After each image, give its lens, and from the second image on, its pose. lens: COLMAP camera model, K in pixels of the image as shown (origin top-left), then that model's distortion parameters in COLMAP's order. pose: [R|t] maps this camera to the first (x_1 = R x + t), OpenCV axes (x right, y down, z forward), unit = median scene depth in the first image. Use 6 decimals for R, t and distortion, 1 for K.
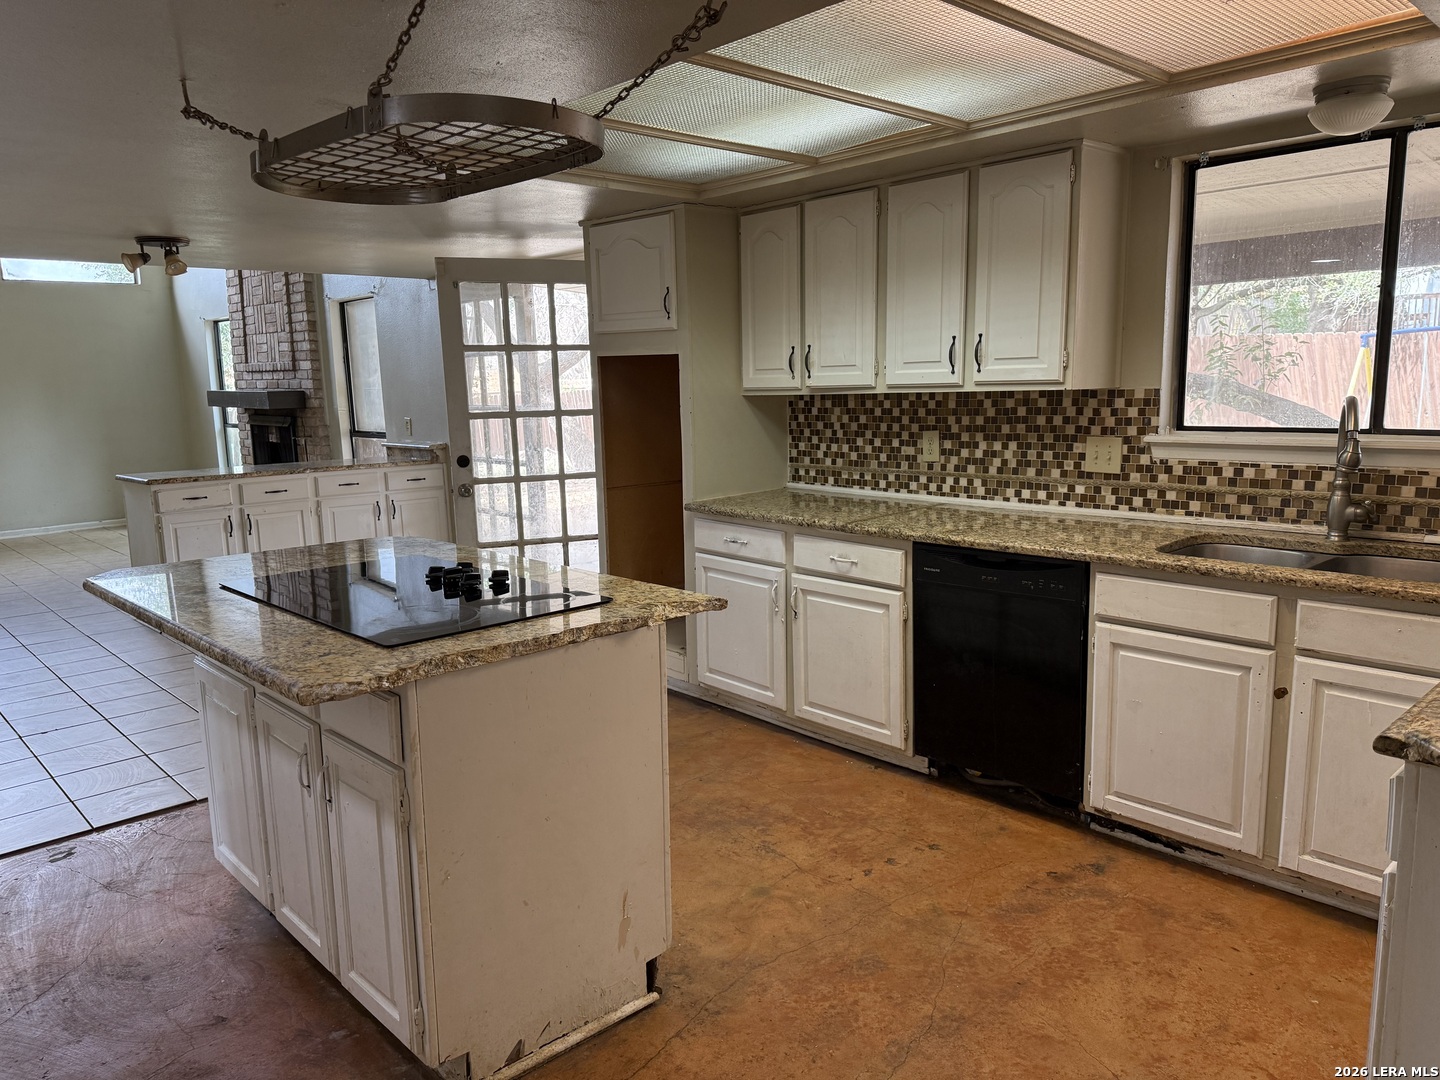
lens RADIAL K [[1016.9, 0, 720.3], [0, 1016.9, 547.2], [0, 0, 1]] dist [0.083447, -0.120891]
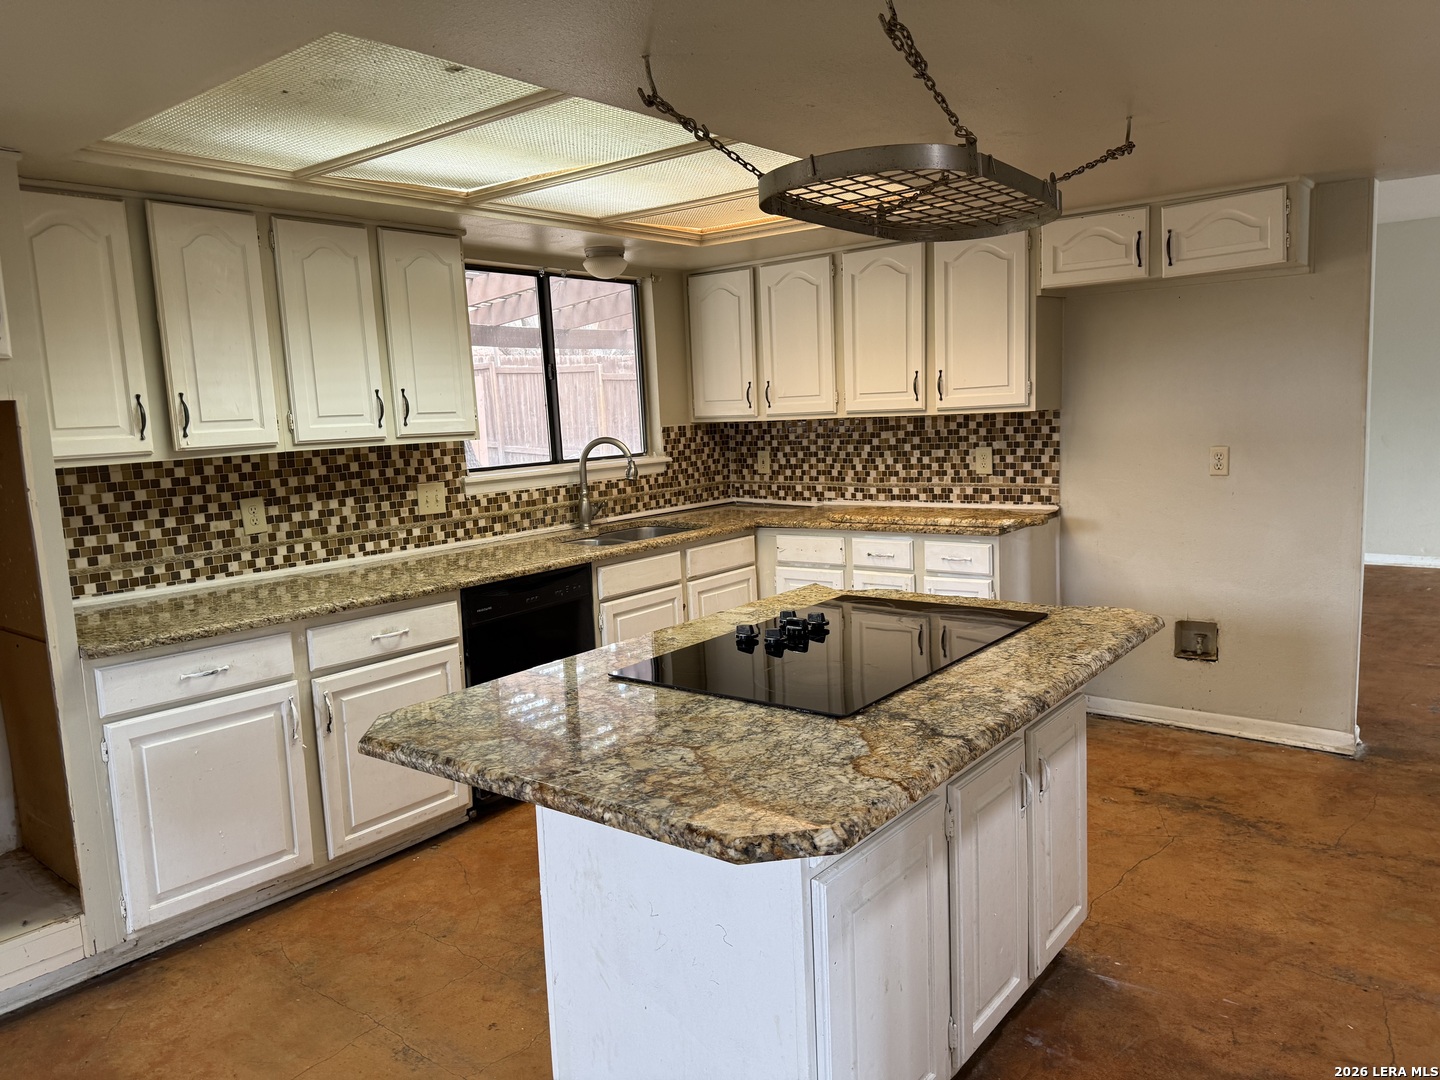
lens RADIAL K [[1016.9, 0, 723.2], [0, 1016.9, 539.5], [0, 0, 1]] dist [0.083447, -0.120891]
pose [[-0.165886, -0.098675, 0.981196, -0.746542], [0.203810, 0.970069, 0.132013, -0.119073], [-0.964854, 0.221877, -0.140810, 0.783201]]
